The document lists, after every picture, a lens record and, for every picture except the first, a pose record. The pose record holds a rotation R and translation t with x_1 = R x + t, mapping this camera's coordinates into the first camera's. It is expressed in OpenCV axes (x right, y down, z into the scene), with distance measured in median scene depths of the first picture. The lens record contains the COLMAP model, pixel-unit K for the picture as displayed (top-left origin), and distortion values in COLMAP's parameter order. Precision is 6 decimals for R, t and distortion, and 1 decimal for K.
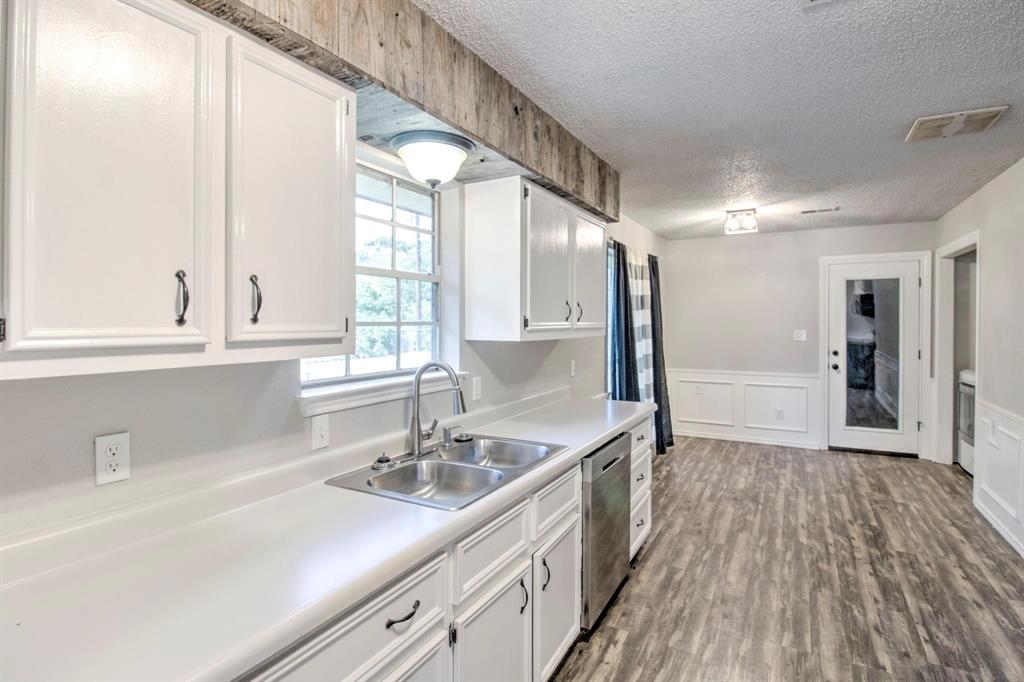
lens RADIAL K [[478.5, 0, 547.7], [0, 478.5, 323.2], [0, 0, 1]] dist [0.002405, -0.010169]
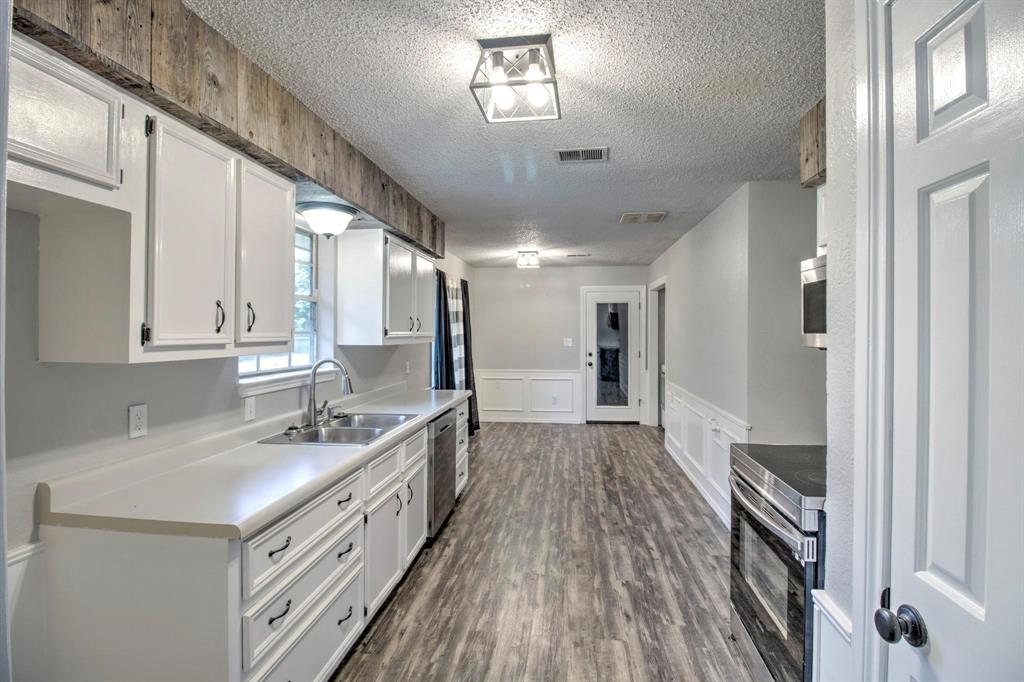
lens RADIAL K [[478.5, 0, 512.8], [0, 478.5, 333.6], [0, 0, 1]] dist [0.002405, -0.010169]
pose [[0.940447, 0.000531, 0.339941, -0.163560], [-0.000067, 0.999999, -0.001376, 0.004418], [-0.339942, 0.001272, 0.940446, -0.434476]]
